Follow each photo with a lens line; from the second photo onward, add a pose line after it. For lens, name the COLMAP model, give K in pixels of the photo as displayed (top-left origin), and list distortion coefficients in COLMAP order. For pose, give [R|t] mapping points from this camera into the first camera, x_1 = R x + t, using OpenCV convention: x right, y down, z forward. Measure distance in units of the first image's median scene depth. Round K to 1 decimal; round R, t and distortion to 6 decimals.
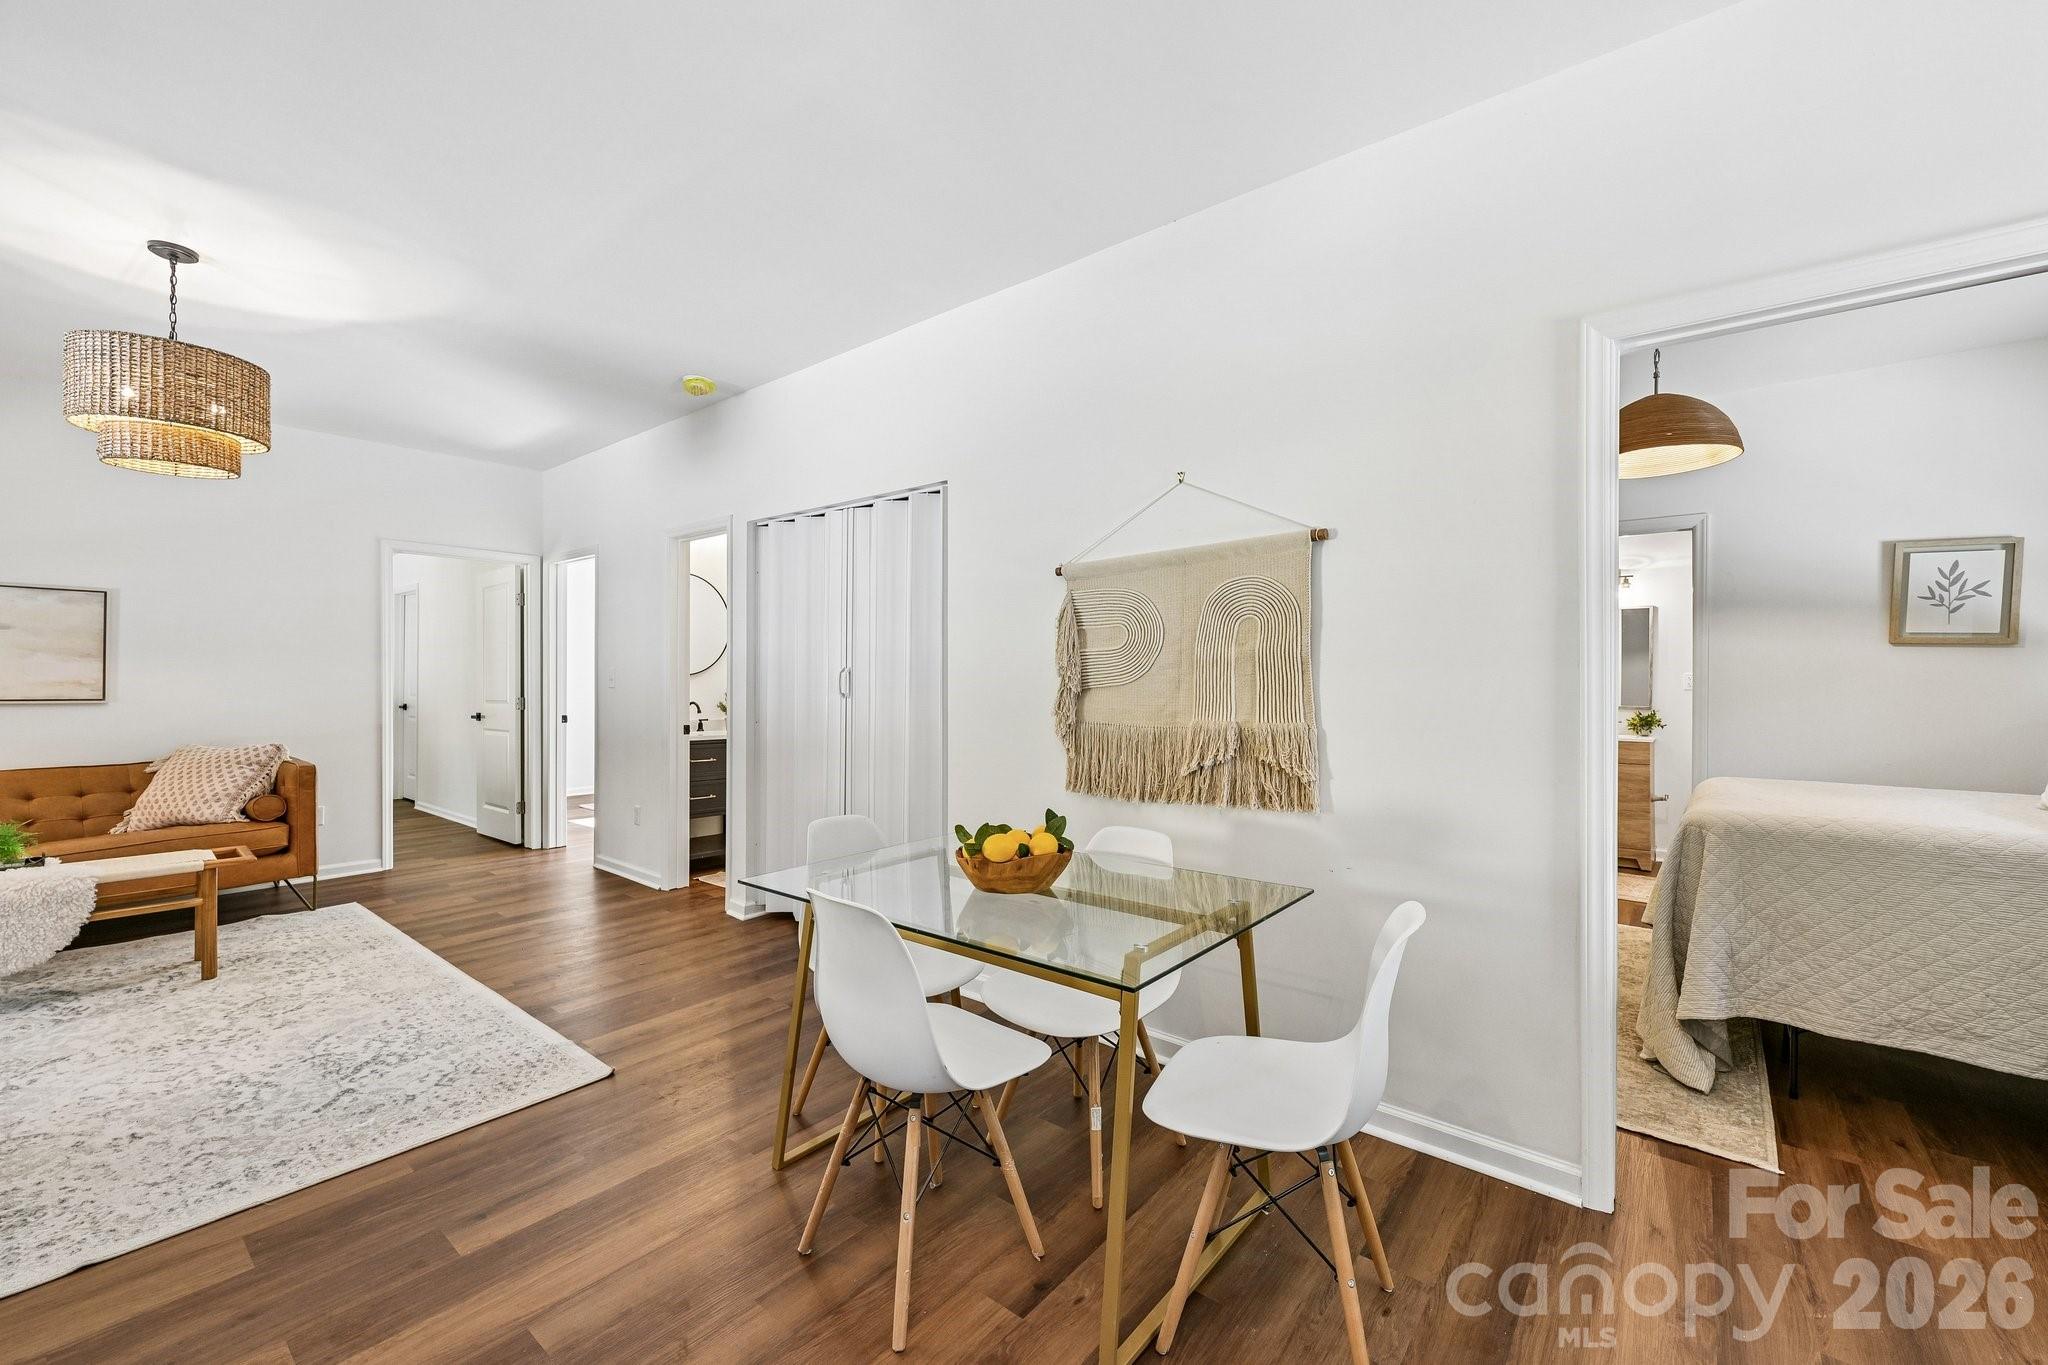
lens RADIAL K [[831.0, 0, 1015.7], [0, 831.0, 675.9], [0, 0, 1]] dist [0.000726, 0.000403]
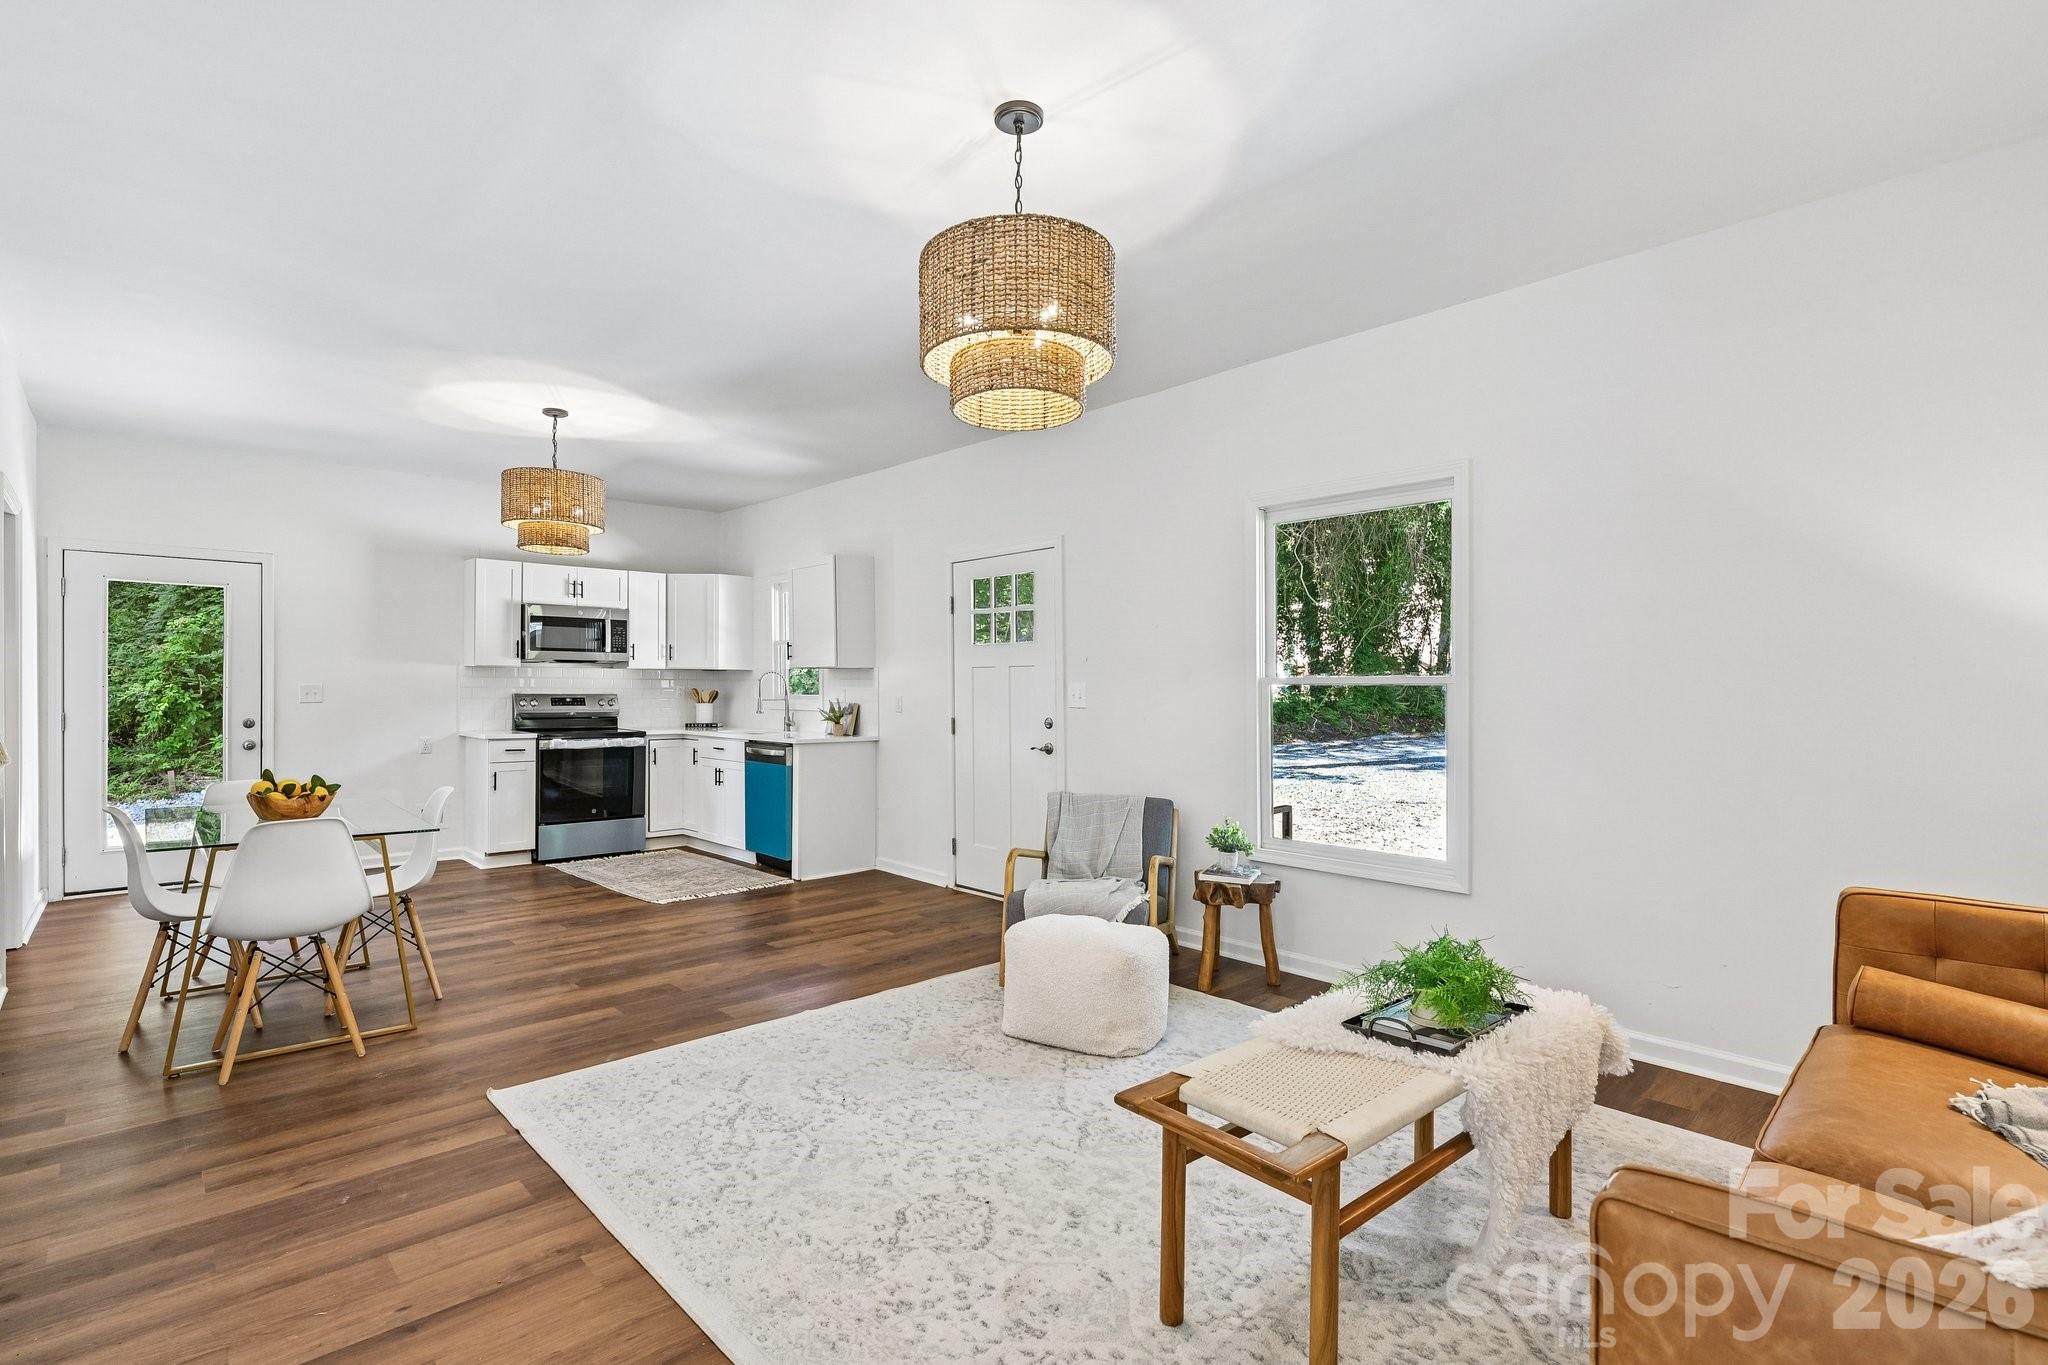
lens RADIAL K [[953.0, 0, 1012.8], [0, 953.0, 697.4], [0, 0, 1]] dist [-0.000250, 0.000744]
pose [[-0.991855, -0.010619, 0.126925, -1.052218], [-0.009974, 0.999934, 0.005715, 0.002639], [-0.126978, 0.004403, -0.991896, 1.734378]]
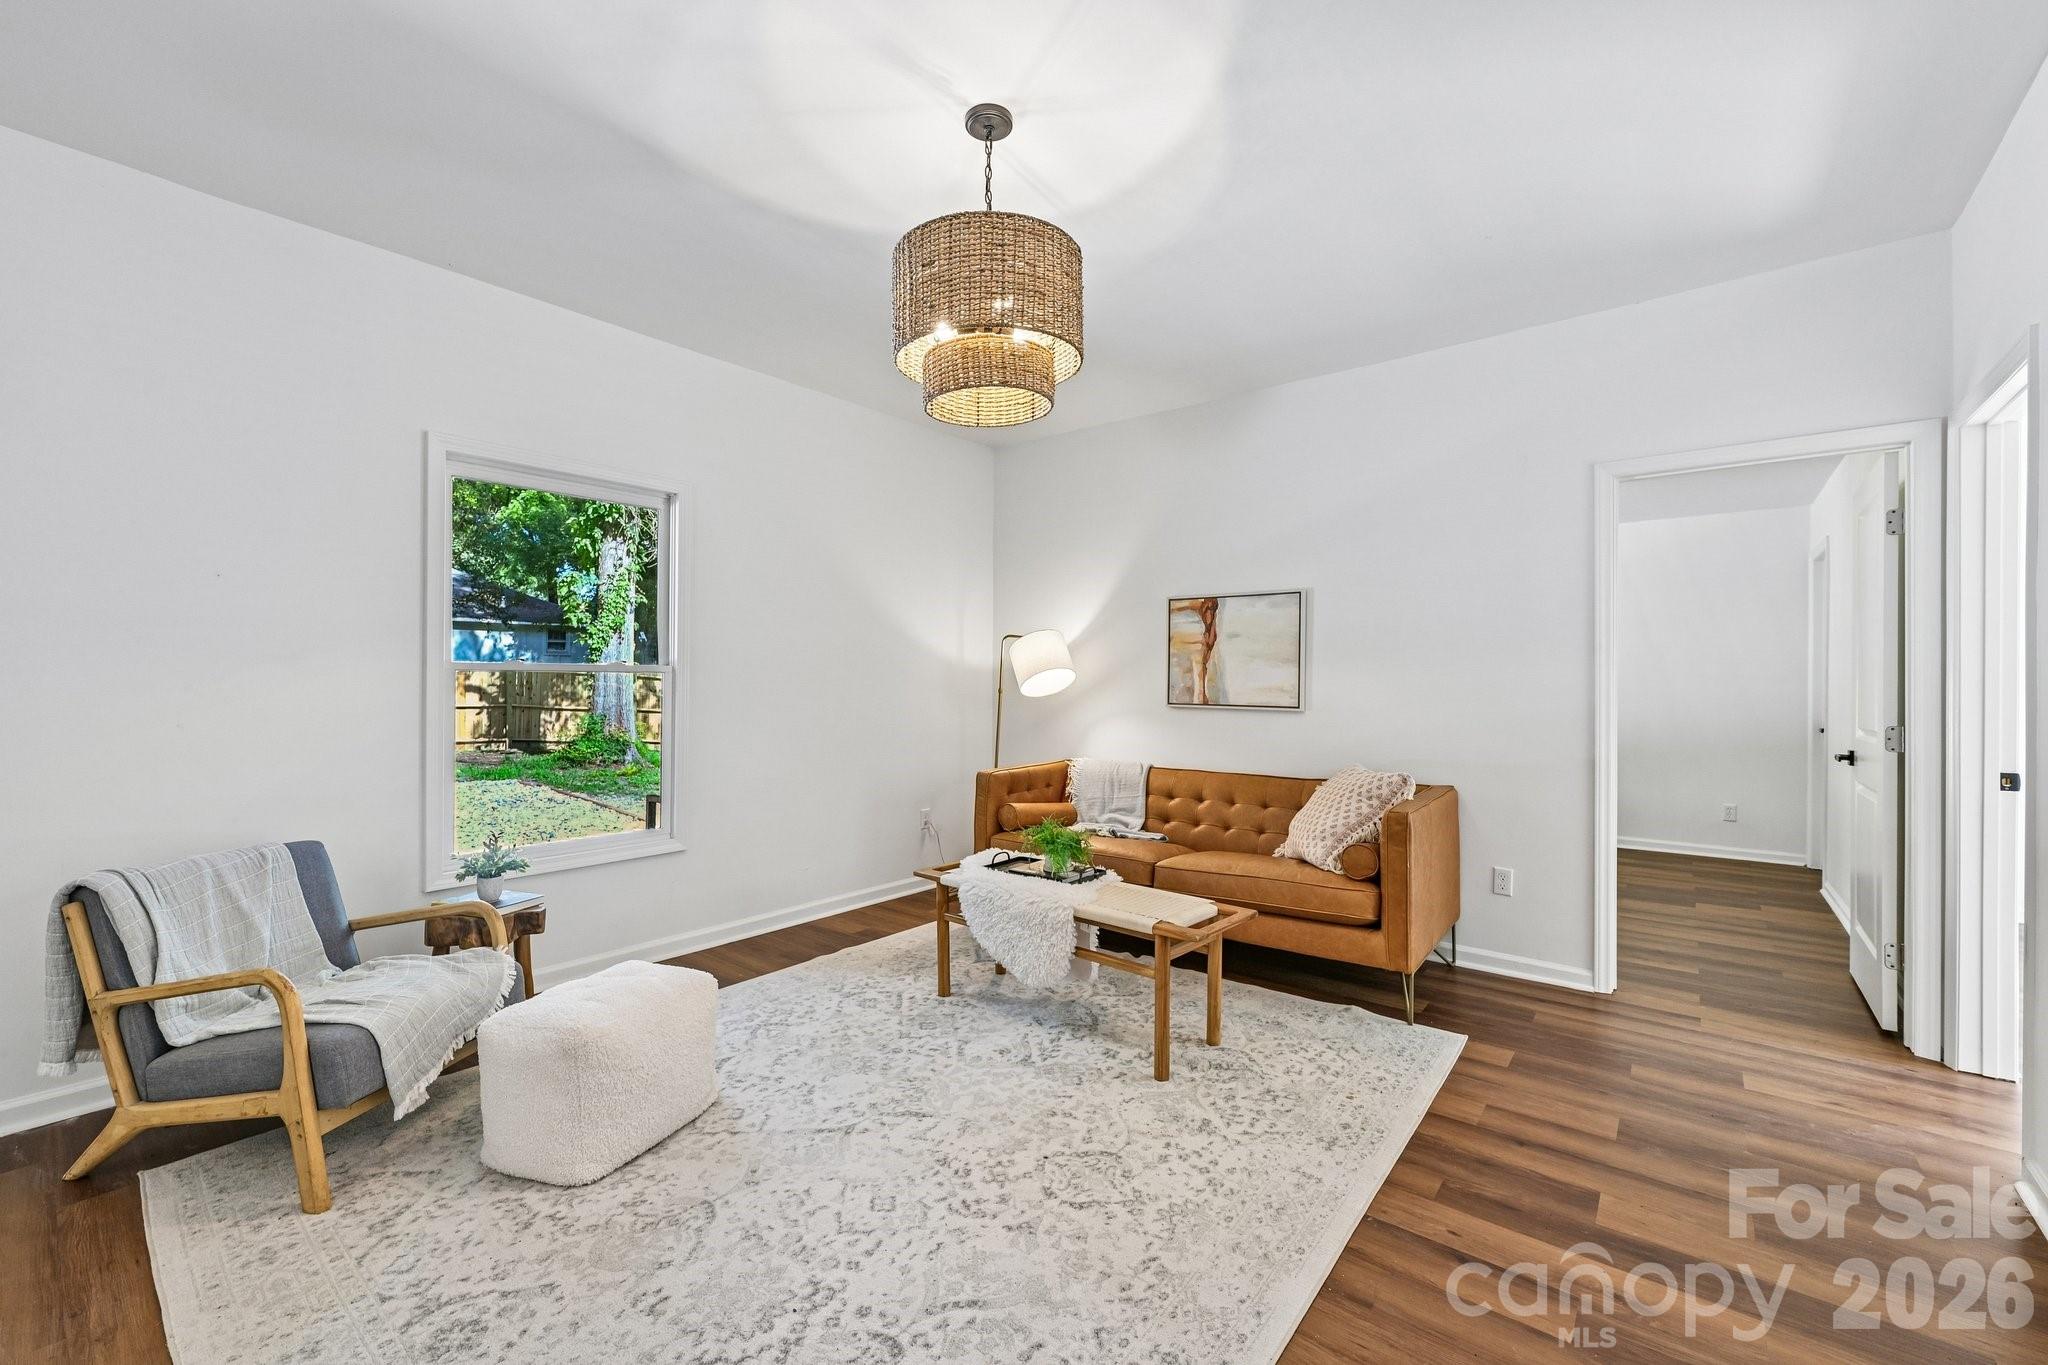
lens RADIAL K [[831.0, 0, 1017.6], [0, 831.0, 684.4], [0, 0, 1]] dist [0.000726, 0.000403]
pose [[0.006641, -0.001494, -0.999977, -0.236033], [-0.000289, 0.999999, -0.001496, 0.005728], [0.999978, 0.000299, 0.006641, 0.963075]]
